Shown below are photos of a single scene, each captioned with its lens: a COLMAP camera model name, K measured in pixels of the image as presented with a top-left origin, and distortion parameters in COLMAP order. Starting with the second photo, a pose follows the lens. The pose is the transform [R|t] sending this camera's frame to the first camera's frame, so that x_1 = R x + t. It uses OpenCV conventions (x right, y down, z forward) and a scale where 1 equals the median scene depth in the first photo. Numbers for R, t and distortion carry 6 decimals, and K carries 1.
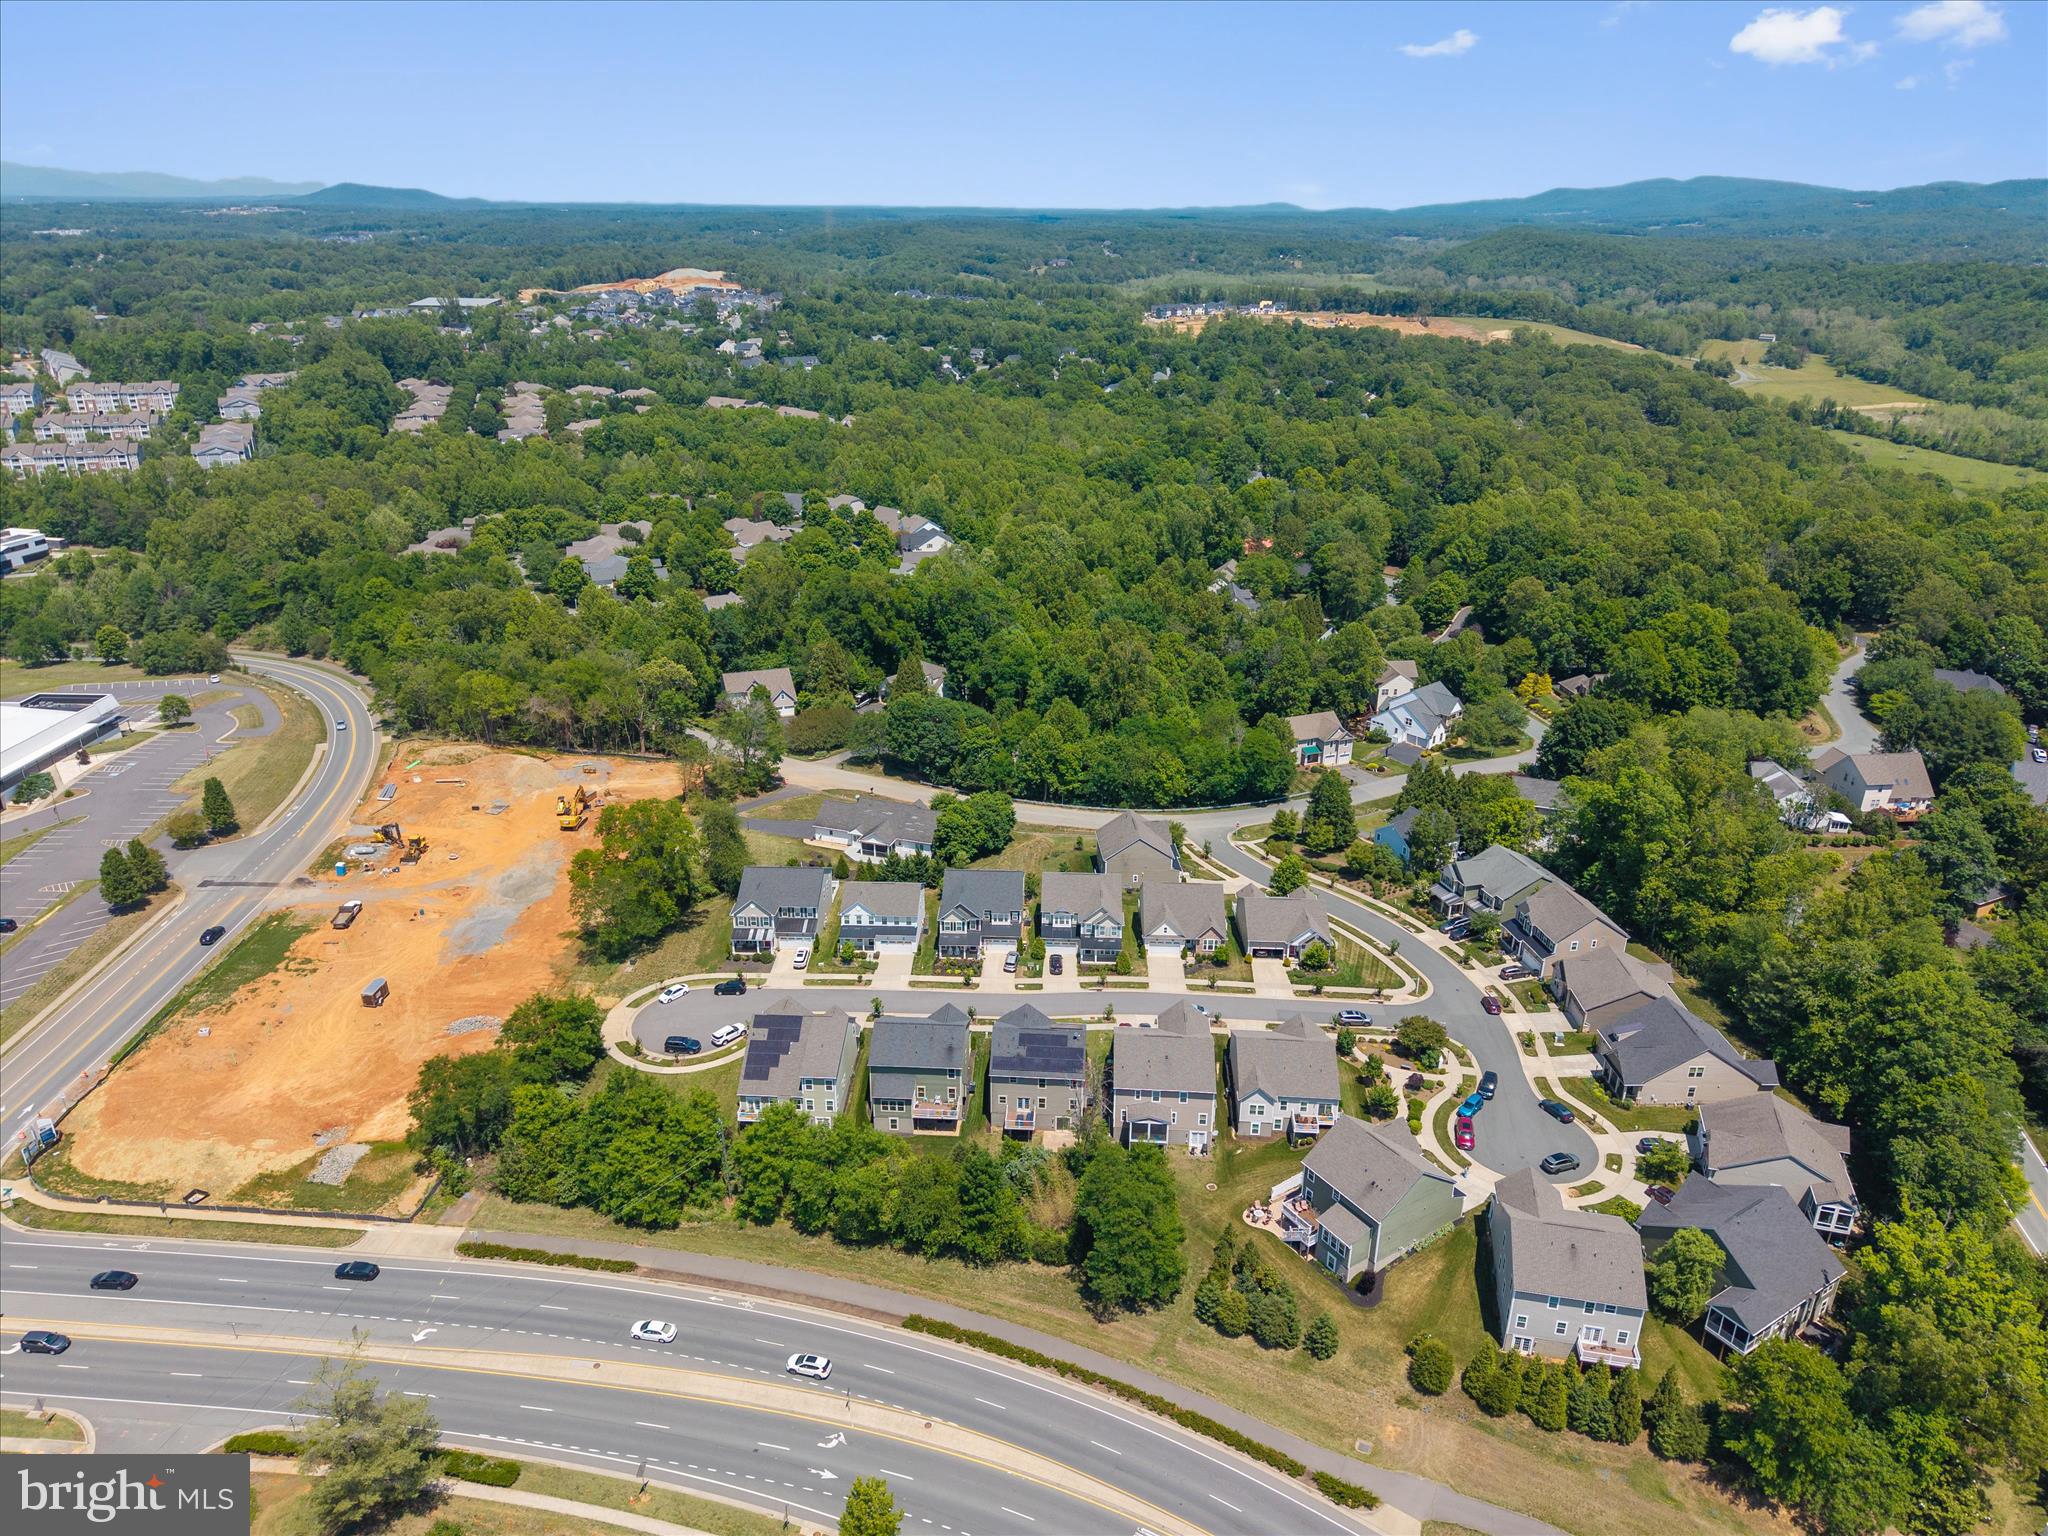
lens RADIAL K [[1358.3, 0, 1024.0], [0, 1358.3, 768.0], [0, 0, 1]] dist [0.094608, -0.160149]
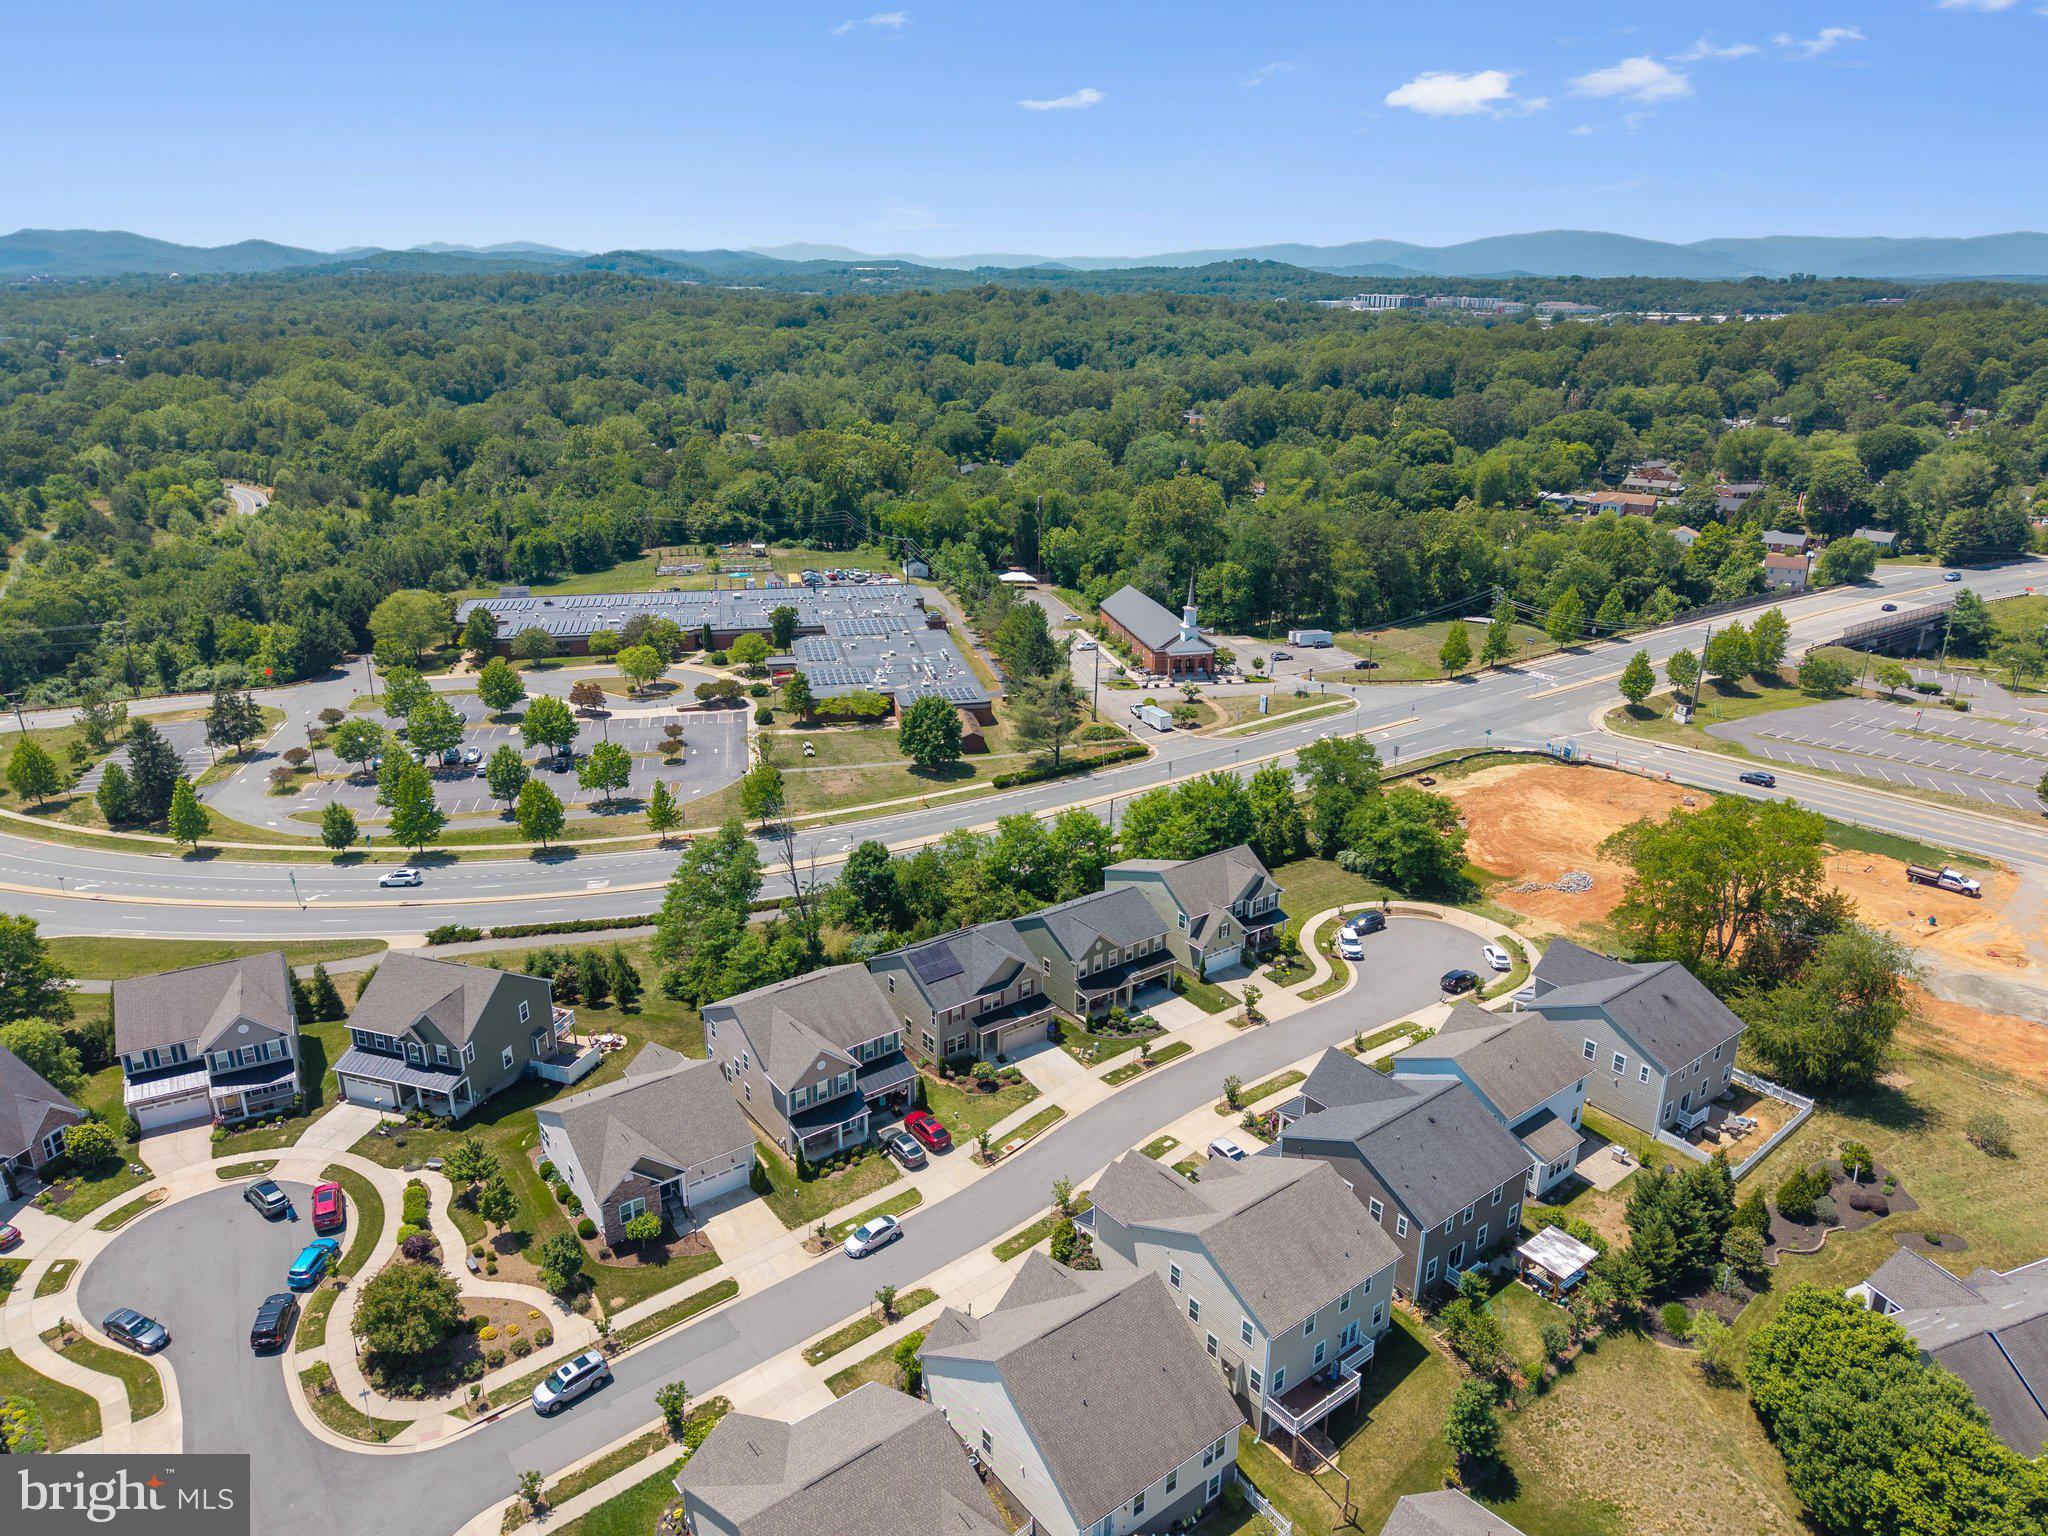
lens RADIAL K [[1364.9, 0, 1024.4], [0, 1364.9, 776.6], [0, 0, 1]] dist [0.034525, -0.040339]
pose [[-0.766884, 0.207475, -0.607325, 0.336325], [-0.255578, 0.769304, 0.585535, -0.254900], [0.588701, 0.604256, -0.536941, 1.130657]]
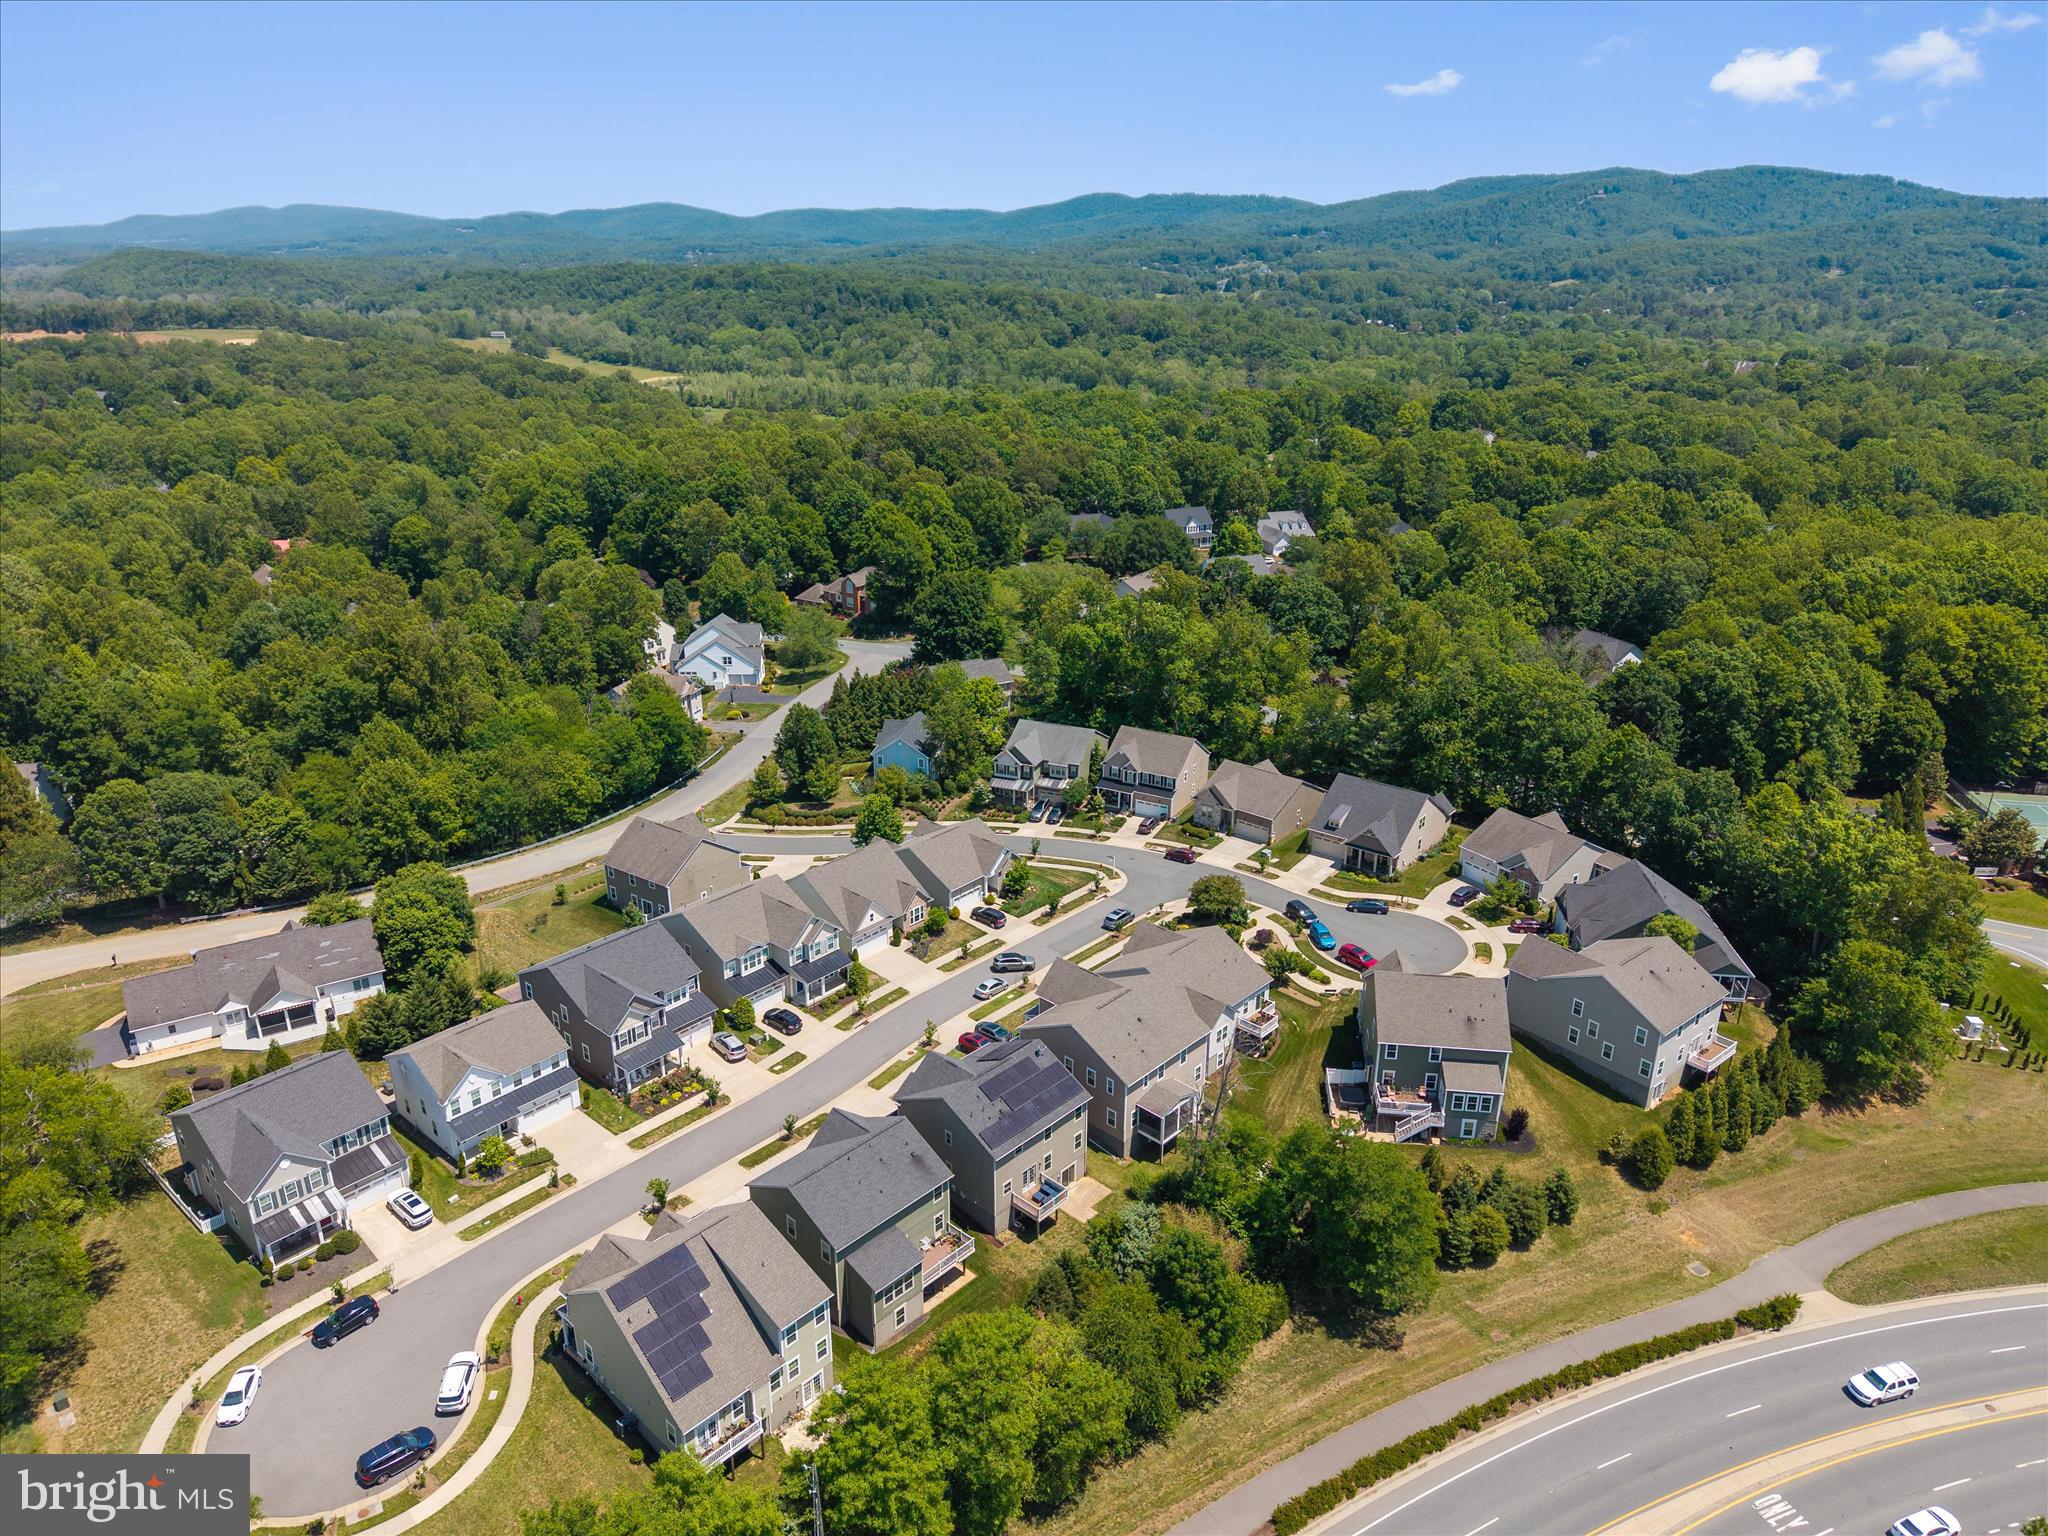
lens RADIAL K [[1364.9, 0, 1024.4], [0, 1364.9, 776.6], [0, 0, 1]] dist [0.034525, -0.040339]
pose [[0.633469, -0.286326, 0.718843, -0.348517], [0.295783, 0.948066, 0.116975, -0.014370], [-0.715003, 0.138521, 0.685261, 0.426006]]
